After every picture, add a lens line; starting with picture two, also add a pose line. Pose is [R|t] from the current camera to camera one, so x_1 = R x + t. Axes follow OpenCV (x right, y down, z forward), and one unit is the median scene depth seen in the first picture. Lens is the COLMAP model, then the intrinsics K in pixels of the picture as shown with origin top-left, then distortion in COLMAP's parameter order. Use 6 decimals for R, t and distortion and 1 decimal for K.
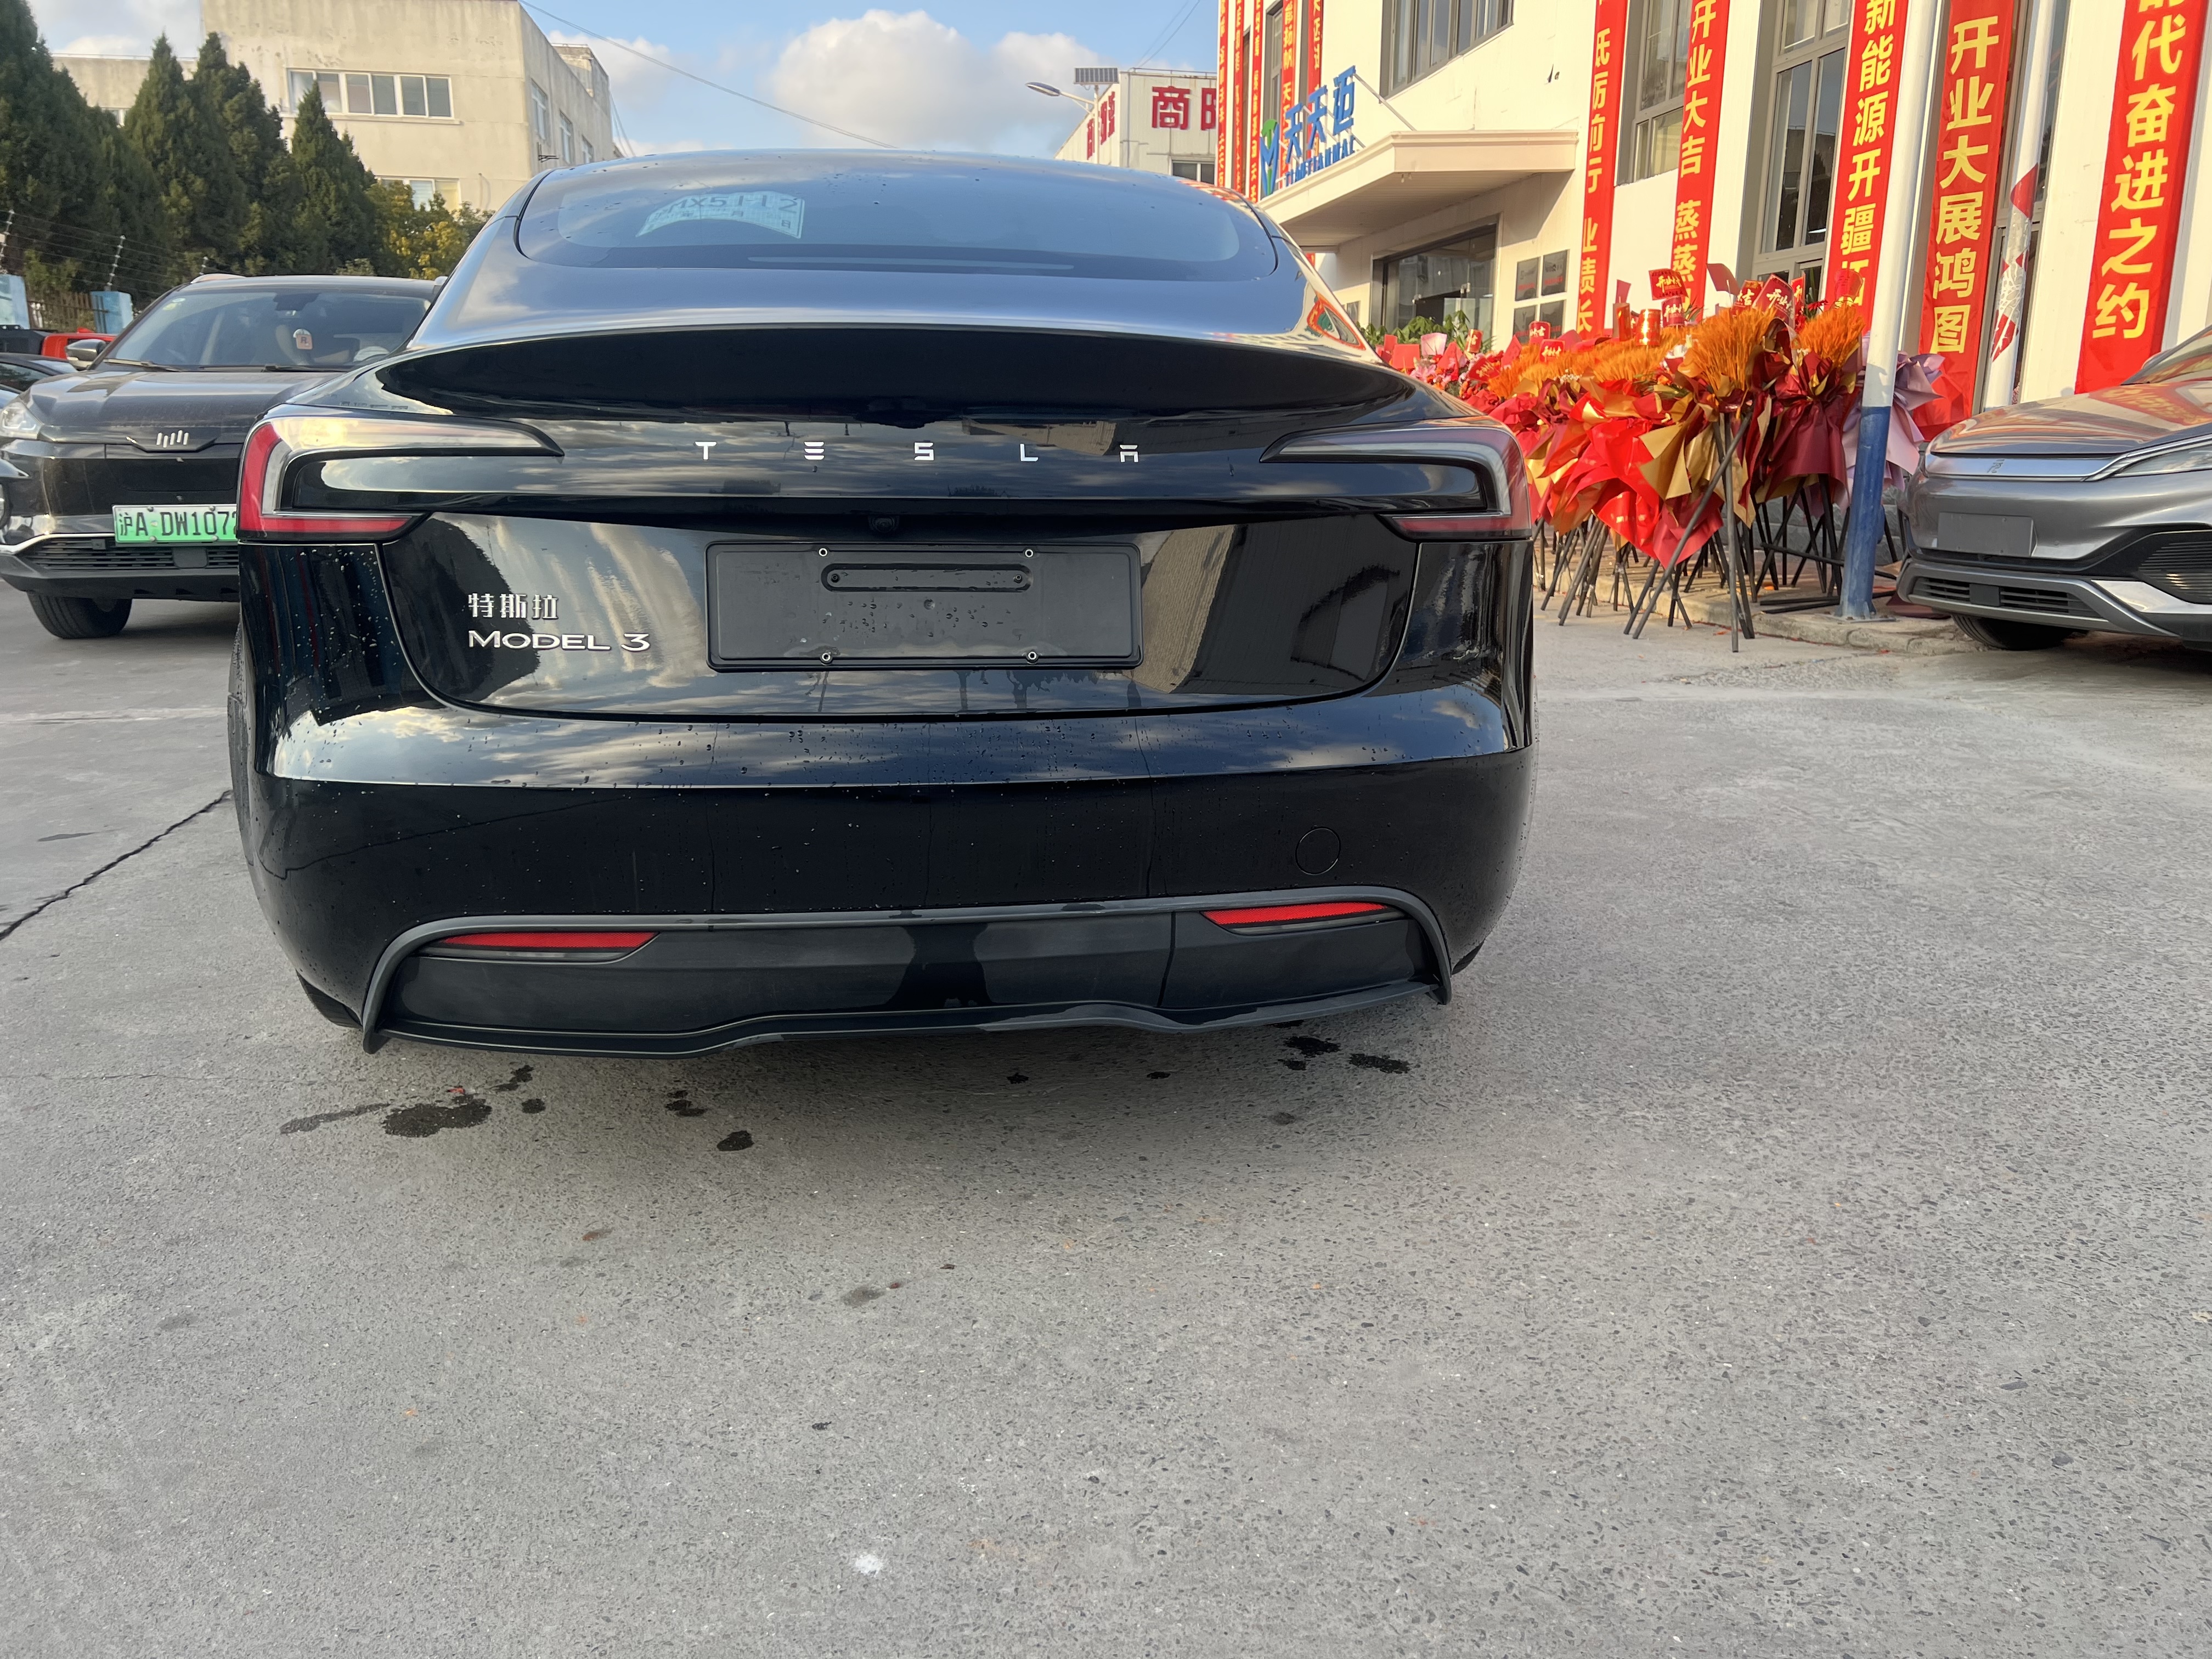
lens RADIAL K [[1647.6, 0, 1114.4], [0, 1647.6, 814.0], [0, 0, 1]] dist [0.056054, -0.058284]
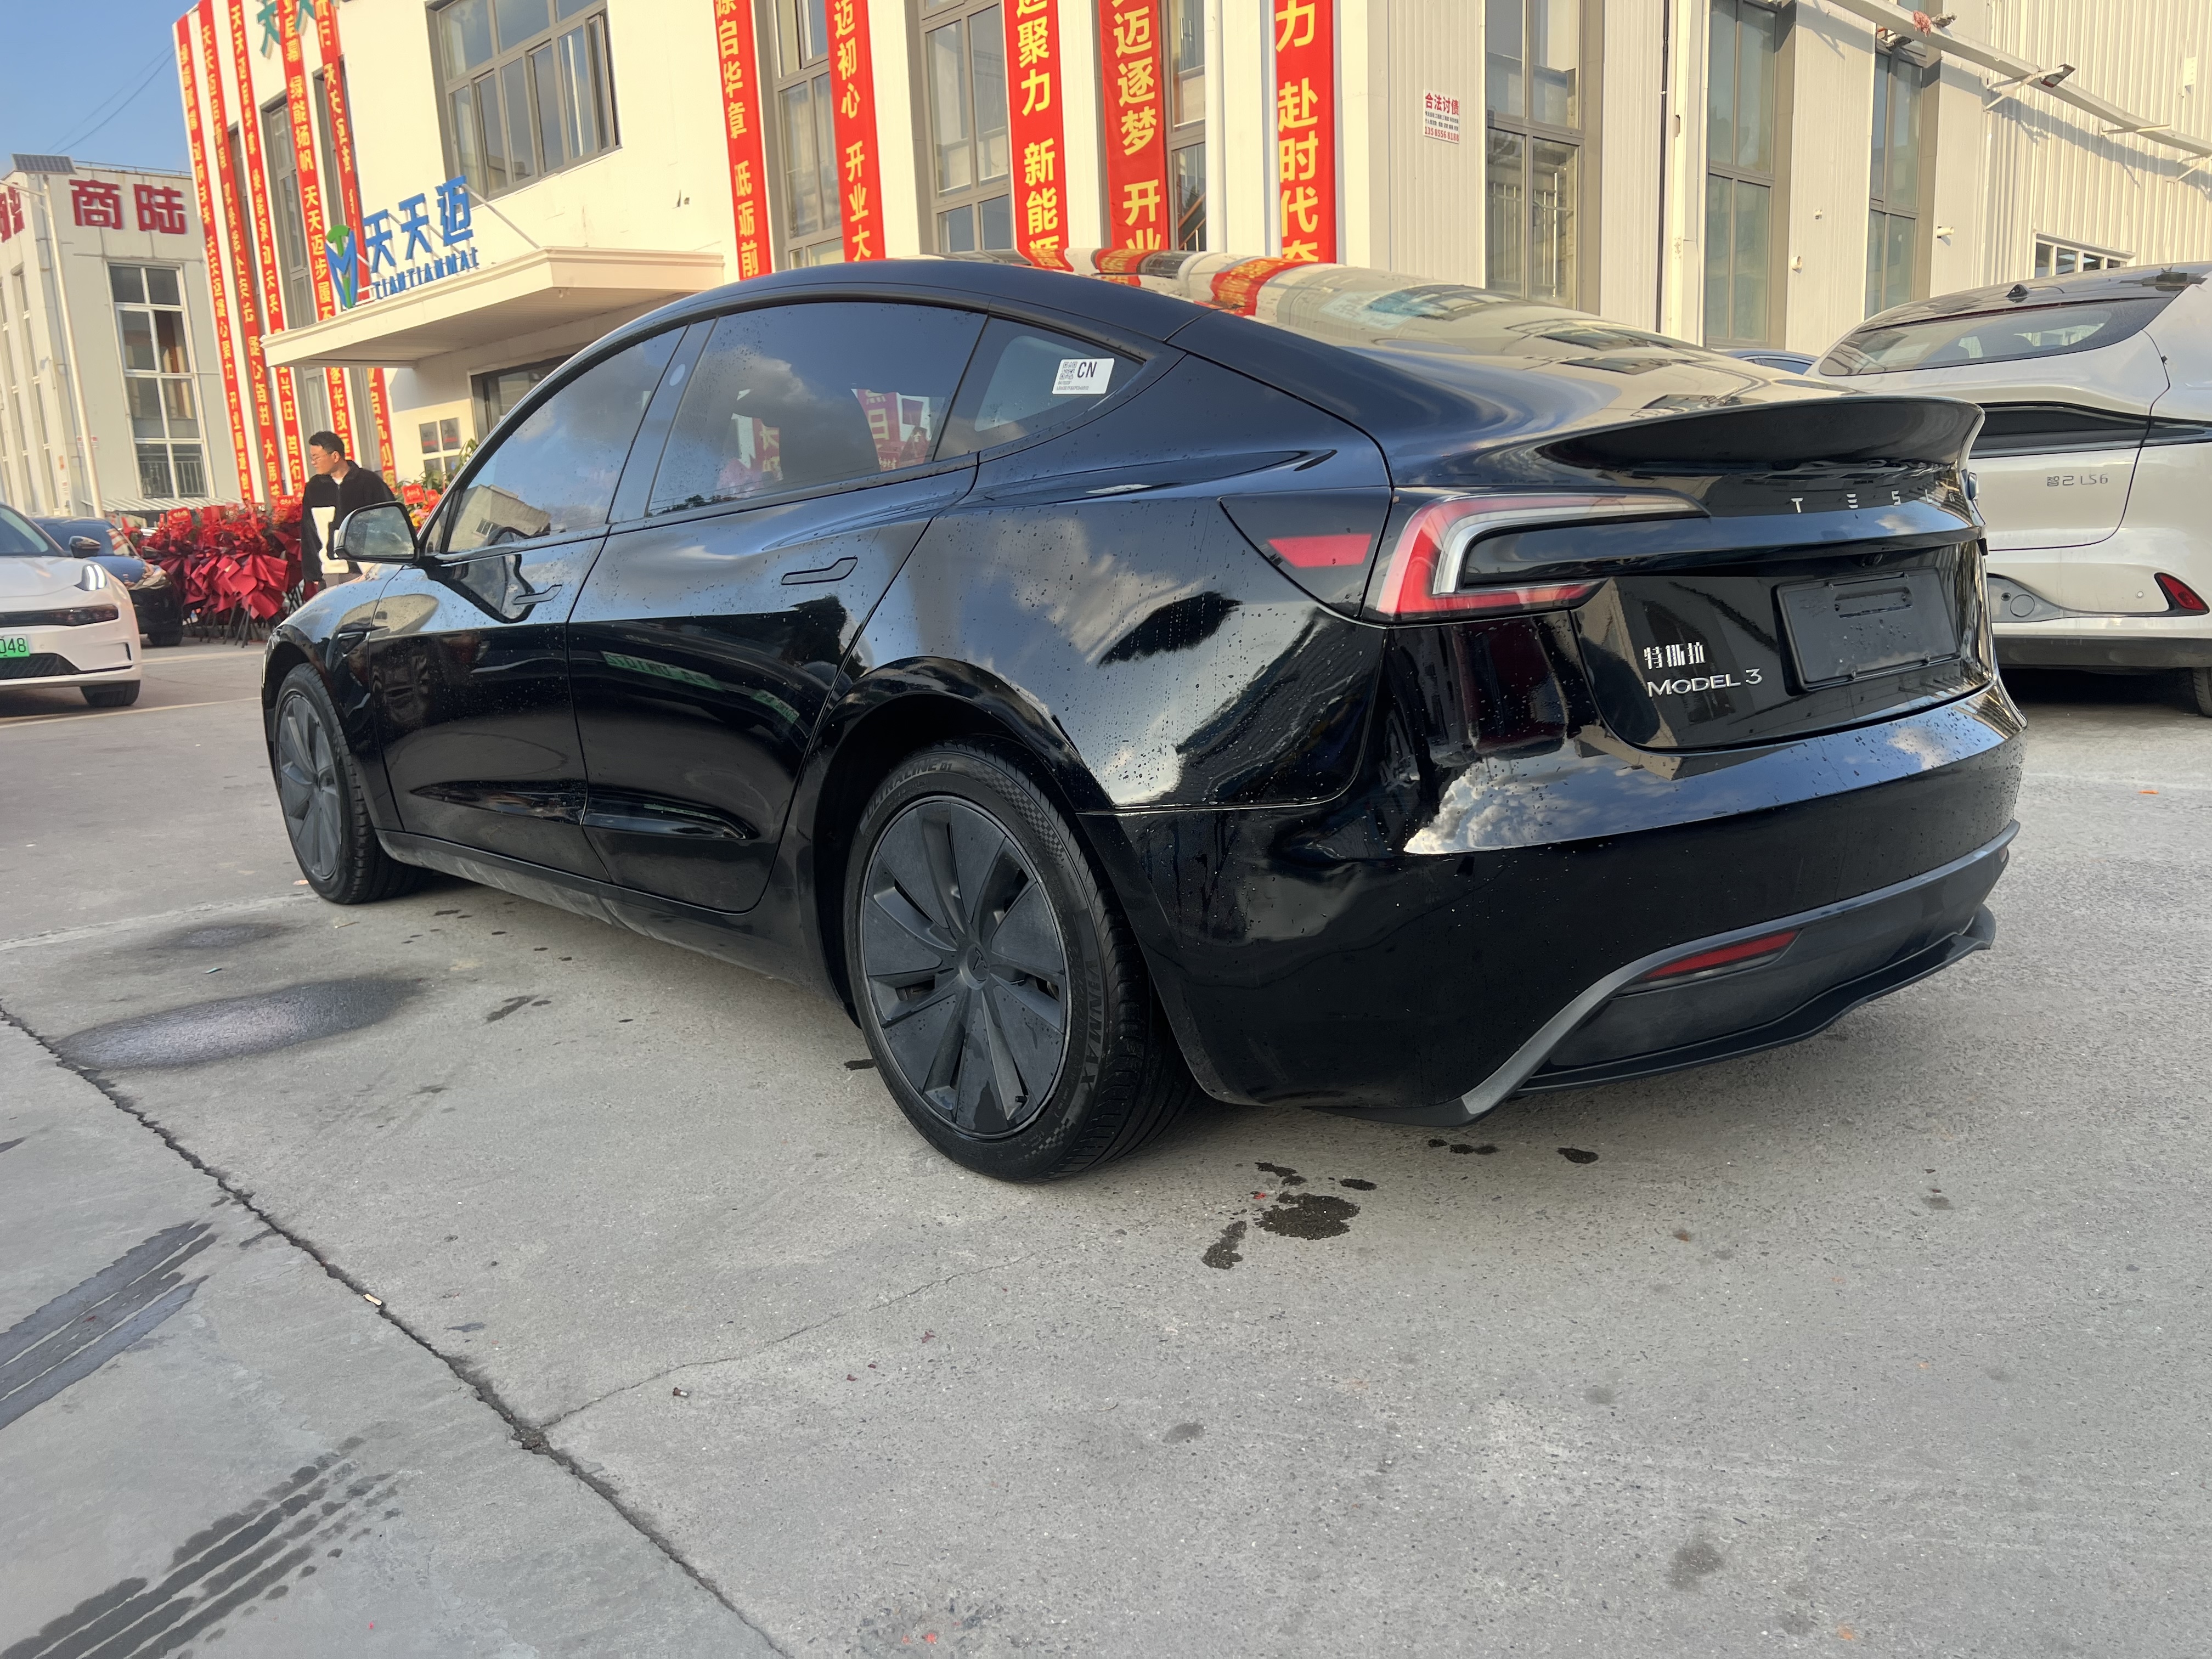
lens RADIAL K [[1647.6, 0, 1090.8], [0, 1647.6, 858.1], [0, 0, 1]] dist [0.056054, -0.058284]
pose [[0.830218, -0.152610, 0.536143, -0.154185], [0.175216, 0.984490, 0.008906, -0.008577], [-0.529186, 0.086547, 0.844080, 0.035495]]
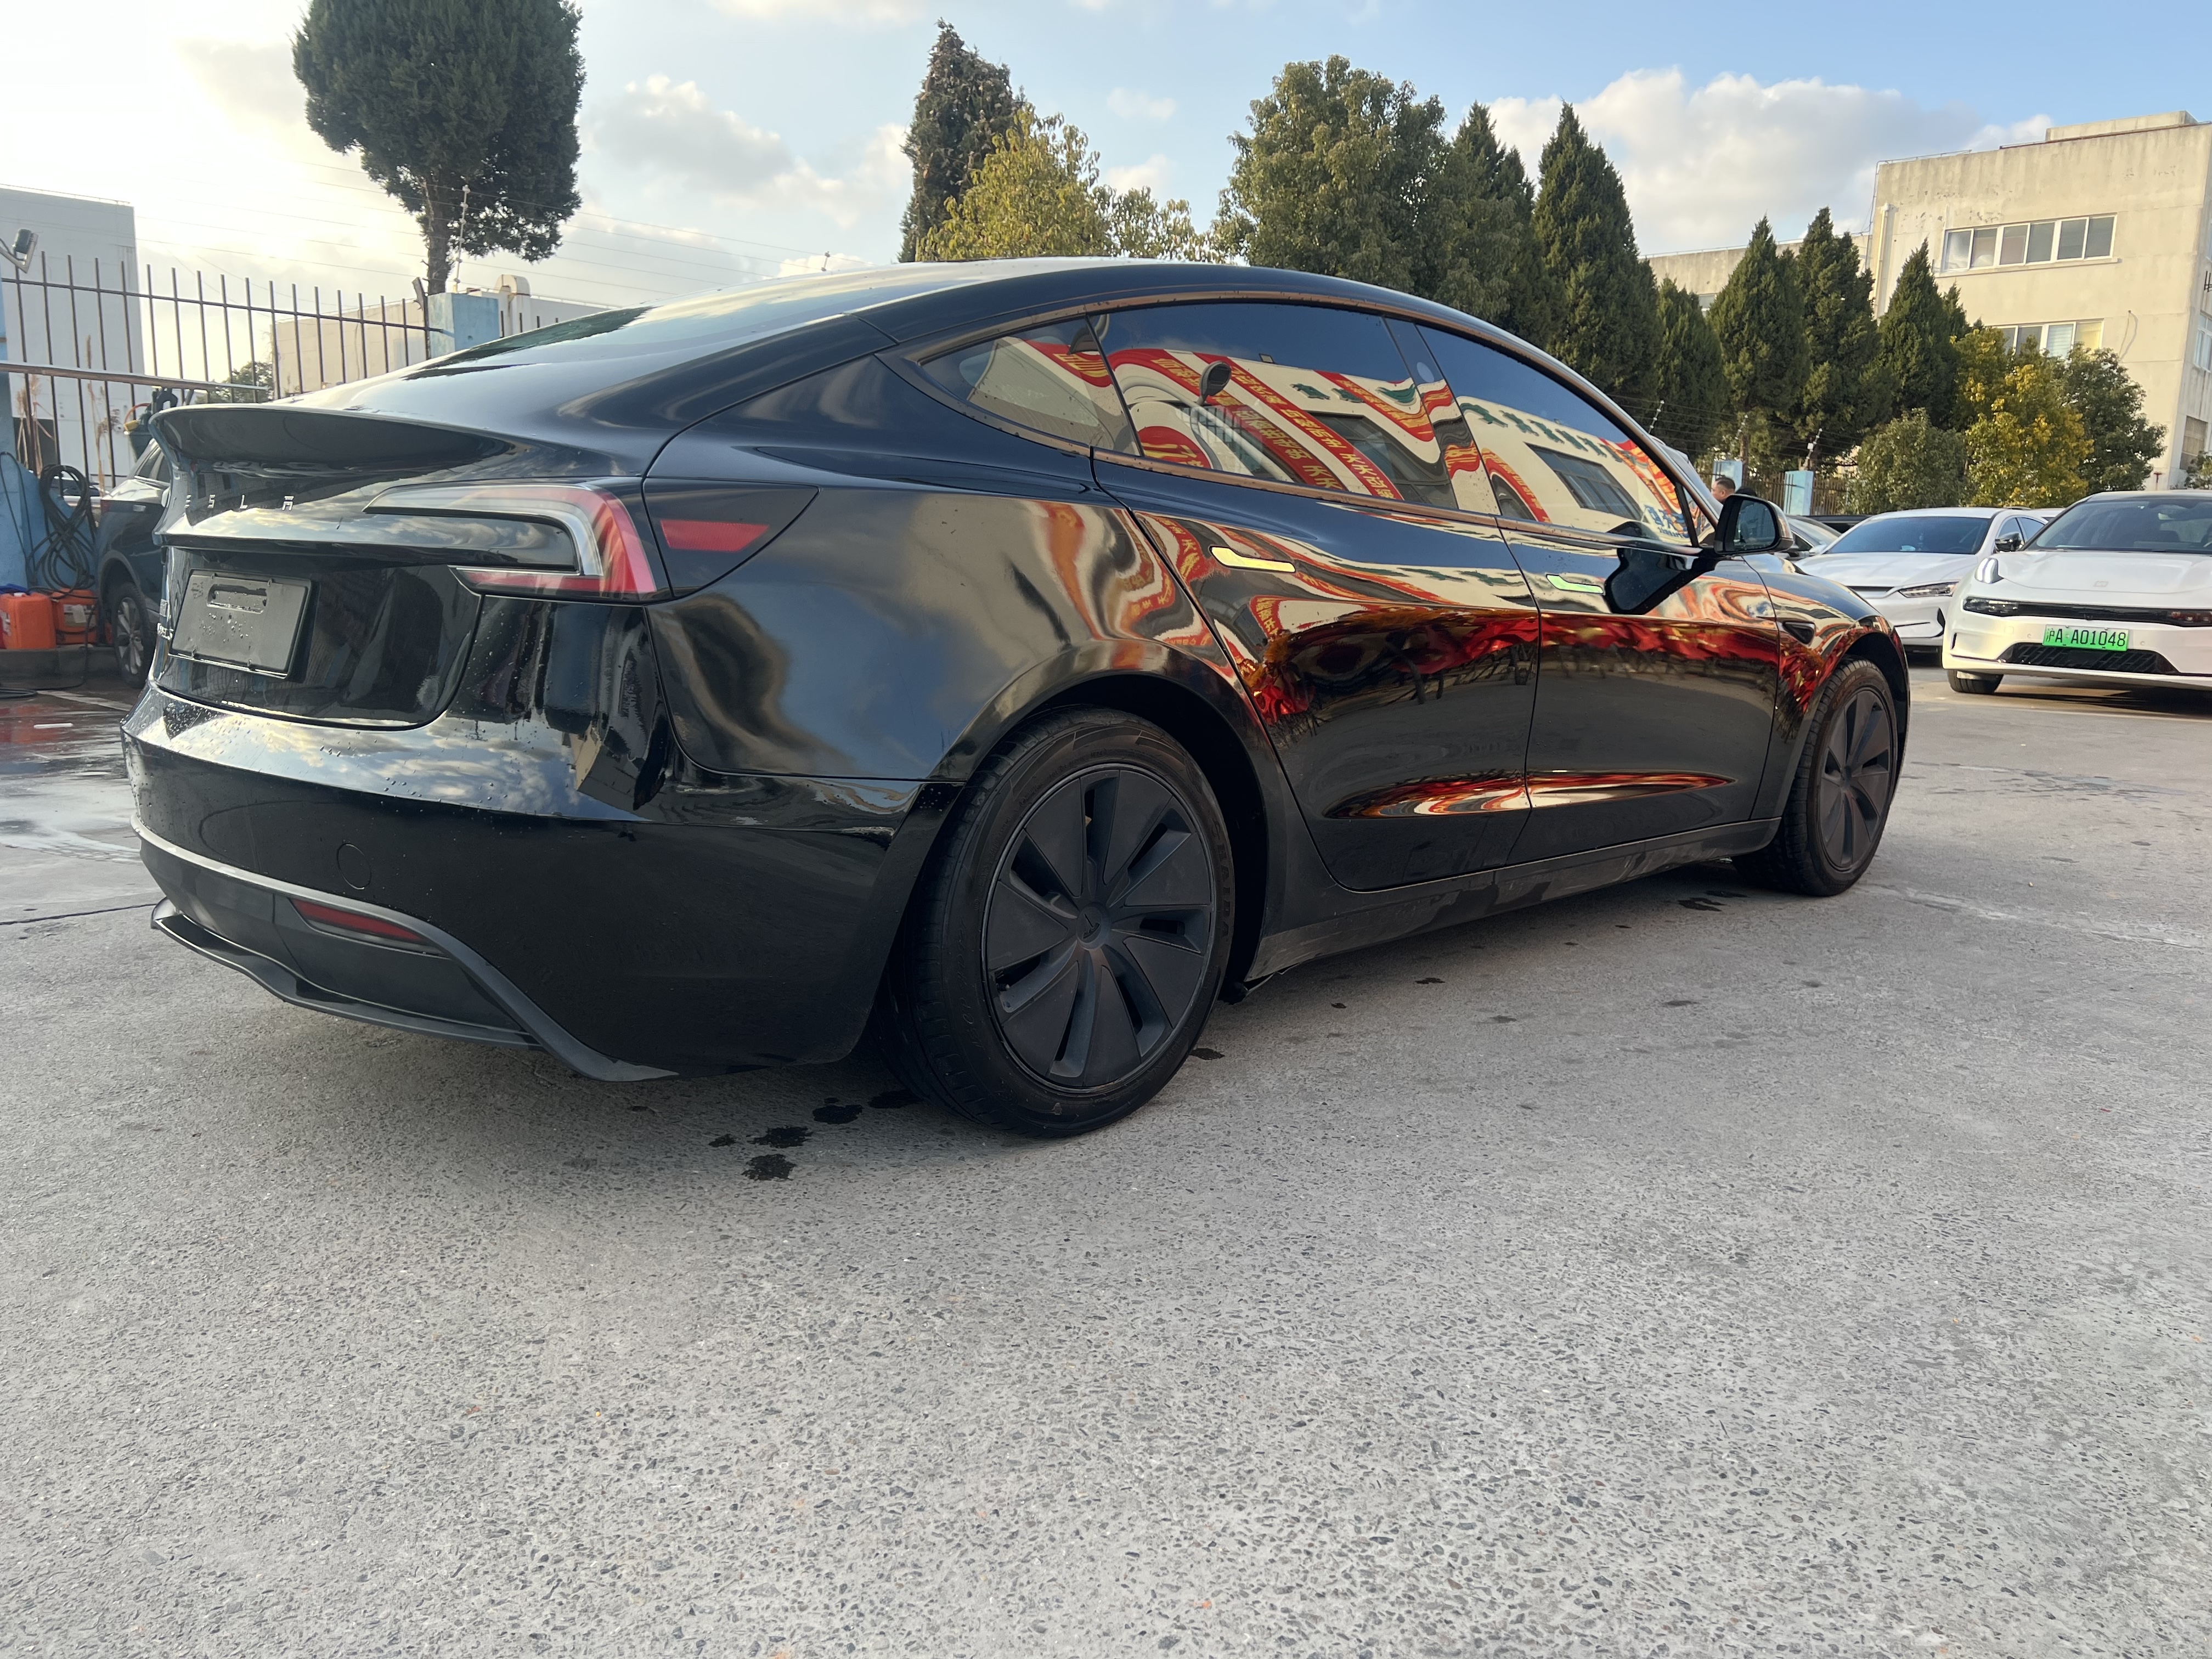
lens RADIAL K [[1647.6, 0, 1120.5], [0, 1647.6, 825.4], [0, 0, 1]] dist [0.056054, -0.058284]
pose [[0.615487, 0.141018, -0.775428, 0.164393], [-0.202435, 0.979141, 0.017385, -0.016090], [0.761706, 0.146274, 0.631196, 0.087928]]
